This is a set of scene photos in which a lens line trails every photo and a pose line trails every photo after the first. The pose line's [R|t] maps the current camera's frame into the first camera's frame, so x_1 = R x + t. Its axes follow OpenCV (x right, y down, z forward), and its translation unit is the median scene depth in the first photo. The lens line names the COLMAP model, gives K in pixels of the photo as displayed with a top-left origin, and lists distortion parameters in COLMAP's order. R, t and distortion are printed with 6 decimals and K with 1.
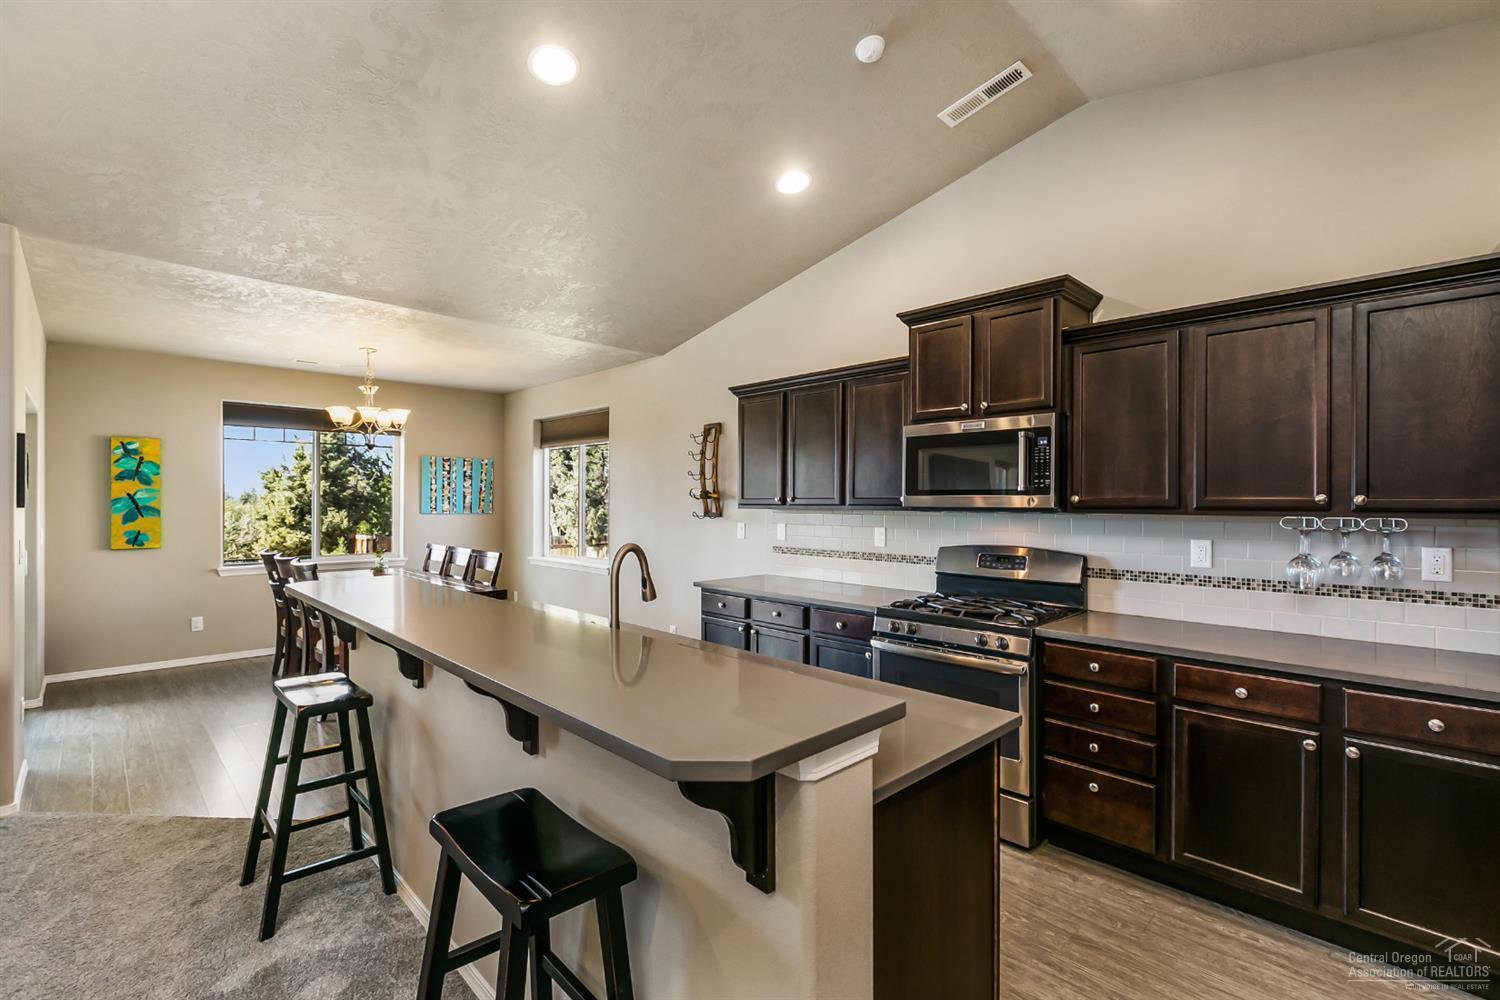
lens RADIAL K [[671.3, 0, 745.8], [0, 671.3, 497.3], [0, 0, 1]] dist [0.000385, 0.002499]
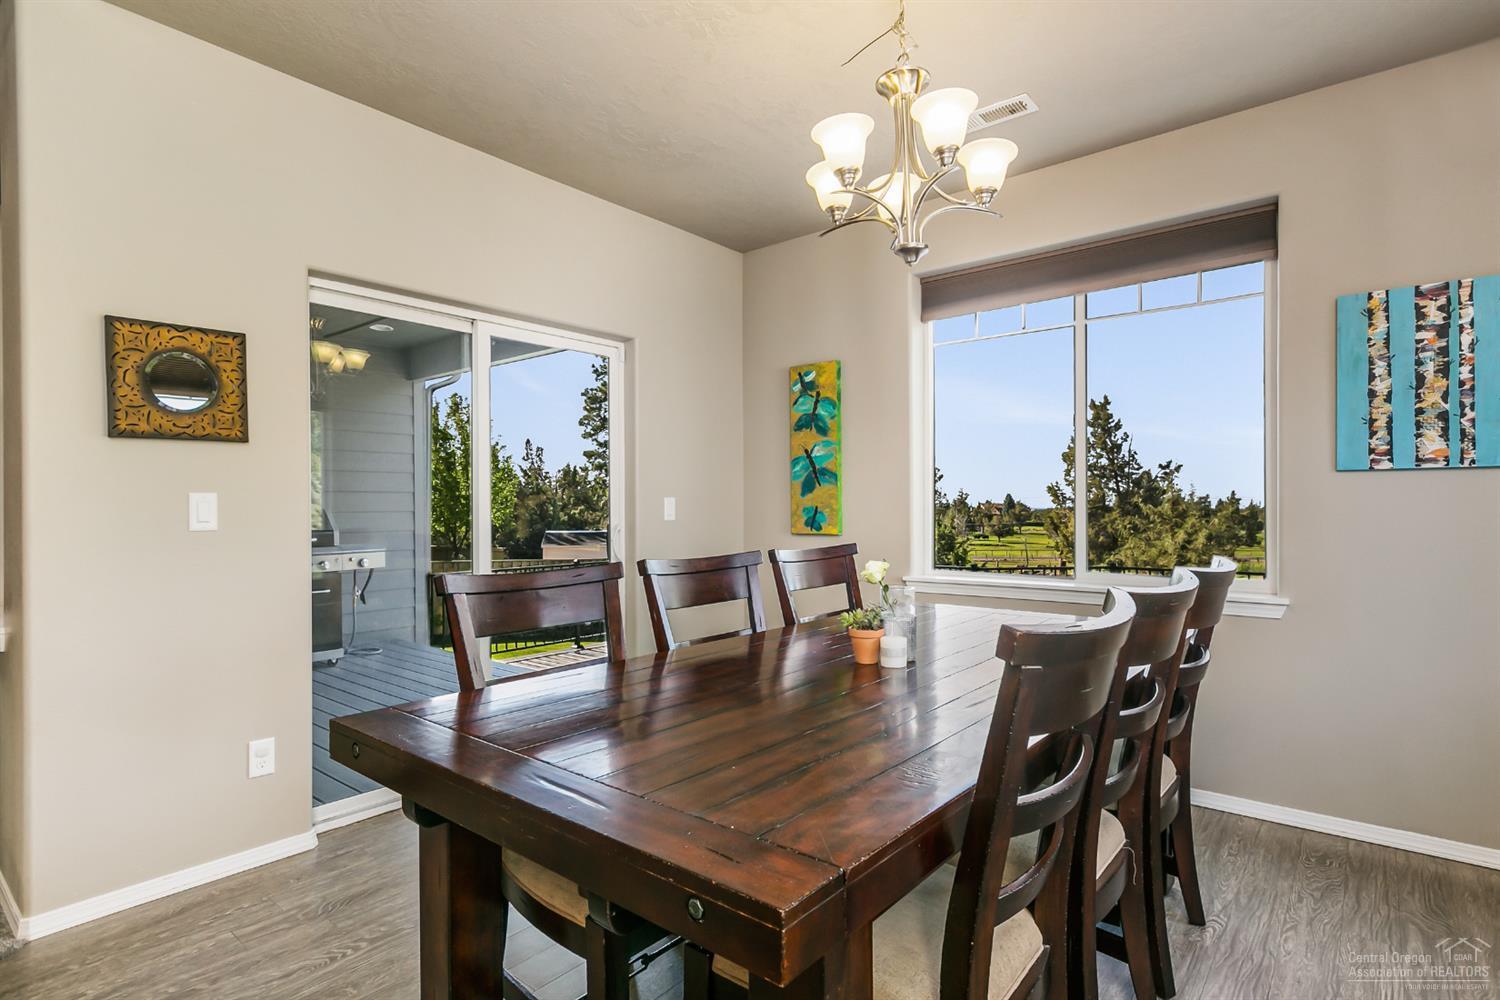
lens RADIAL K [[764.2, 0, 751.3], [0, 764.2, 508.4], [0, 0, 1]] dist [-0.002701, -0.000223]
pose [[0.105917, -0.000274, -0.994375, -0.177857], [0.013427, 0.999909, 0.001155, 0.049972], [0.994284, -0.013474, 0.105911, 0.862088]]
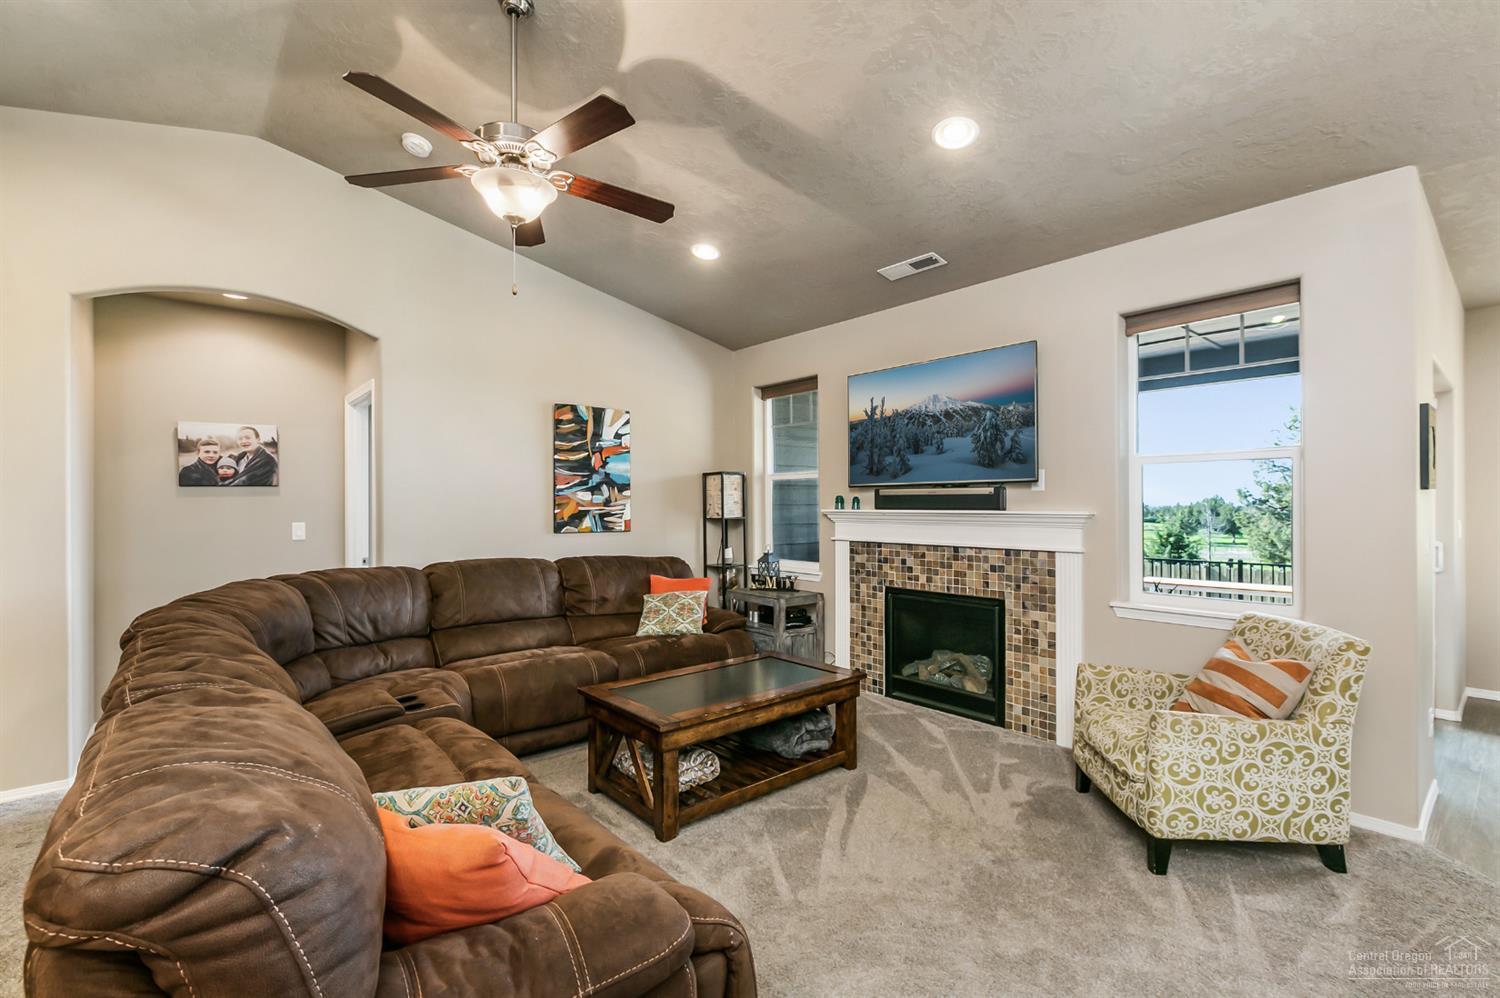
lens RADIAL K [[671.3, 0, 756.9], [0, 671.3, 506.6], [0, 0, 1]] dist [0.000385, 0.002499]
pose [[-0.058804, 0.003895, -0.998262, -0.088134], [0.011210, 0.999932, 0.003242, 0.013496], [0.998207, -0.011000, -0.058844, 0.106870]]
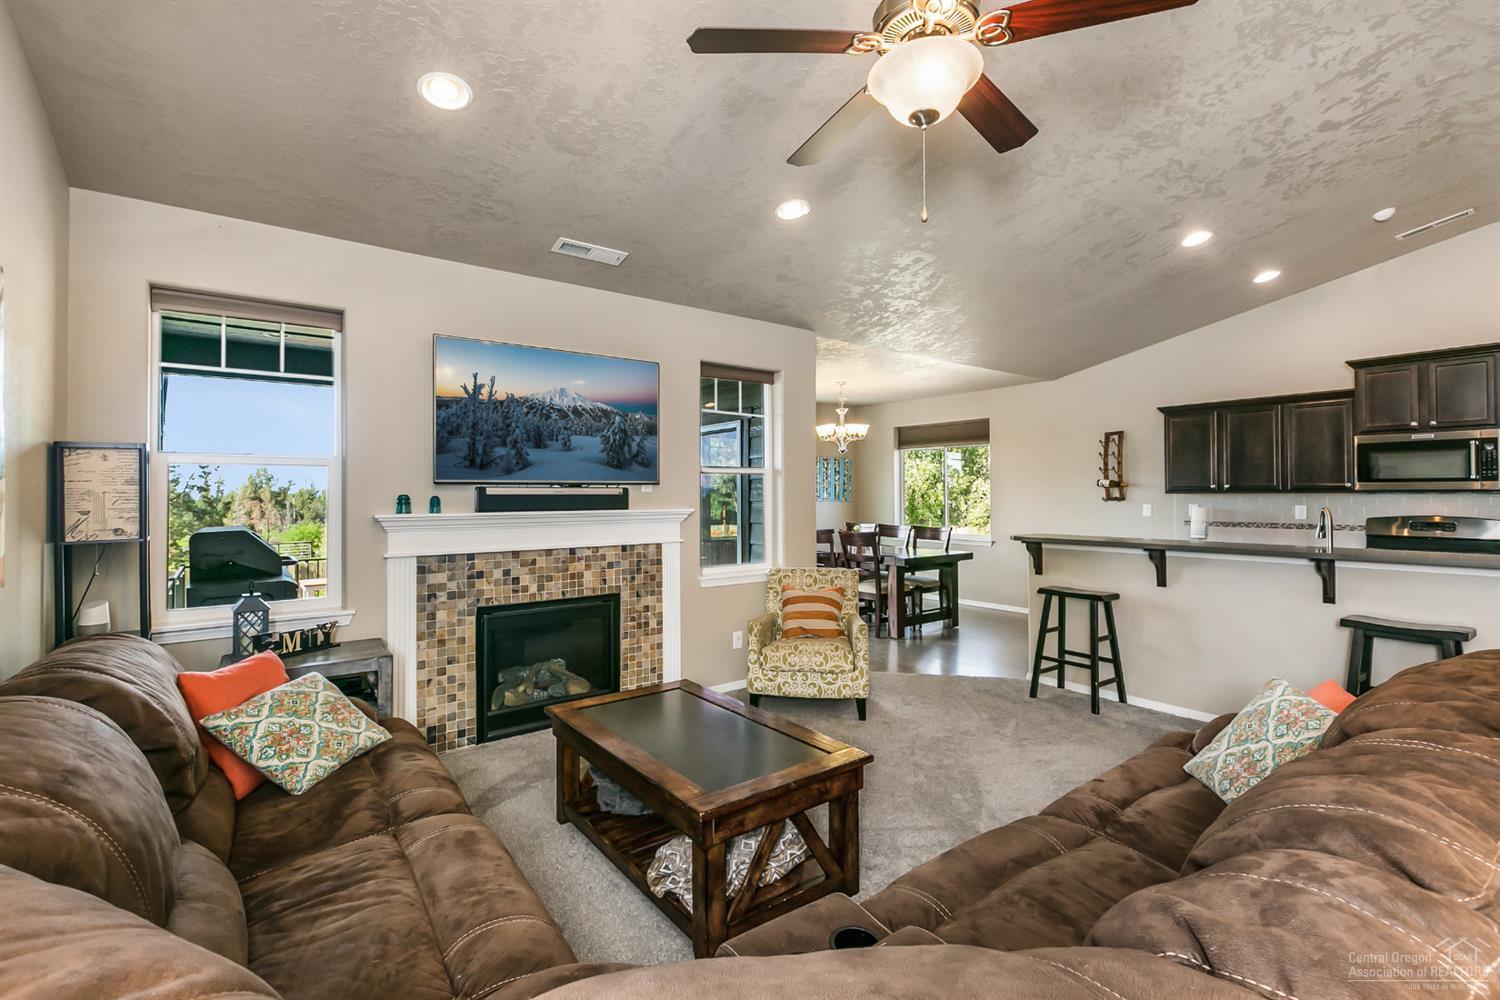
lens RADIAL K [[671.3, 0, 746.4], [0, 671.3, 489.6], [0, 0, 1]] dist [0.000385, 0.002499]
pose [[0.991754, -0.007662, -0.127924, -0.567289], [0.007795, 0.999969, 0.000537, 0.000986], [0.127916, -0.001529, 0.991784, -0.408177]]
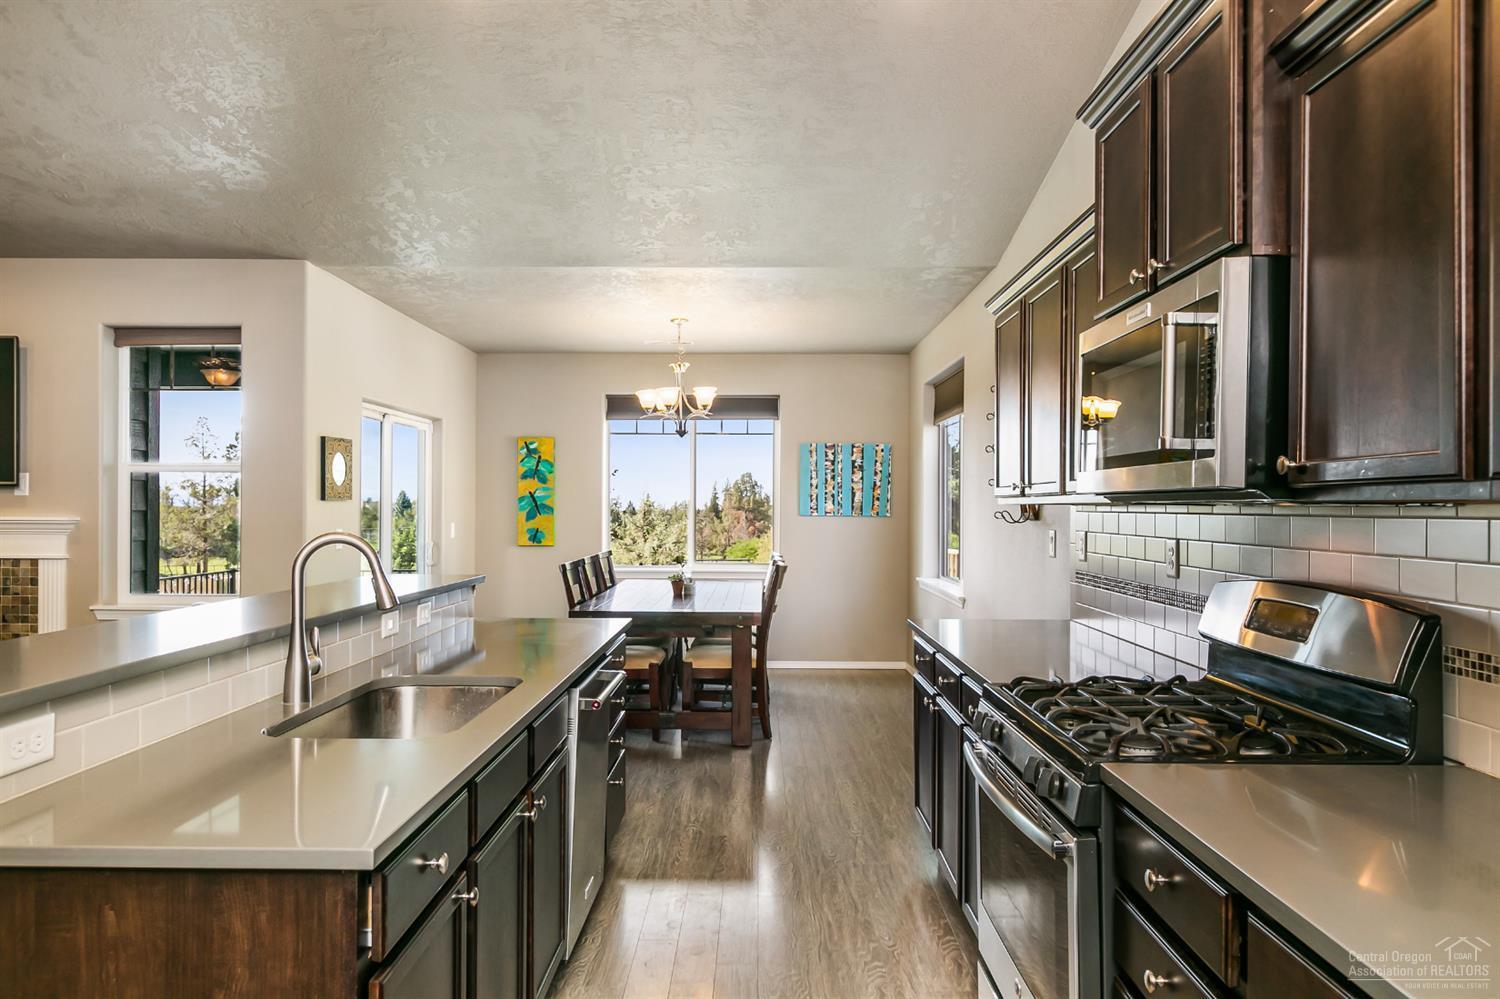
lens RADIAL K [[950.8, 0, 749.1], [0, 950.8, 502.5], [0, 0, 1]] dist [-0.008951, -0.003956]
pose [[0.711529, -0.001308, -0.702655, 0.343459], [0.002318, 0.999997, 0.000485, 0.010810], [0.702653, -0.001974, 0.711530, 0.197837]]
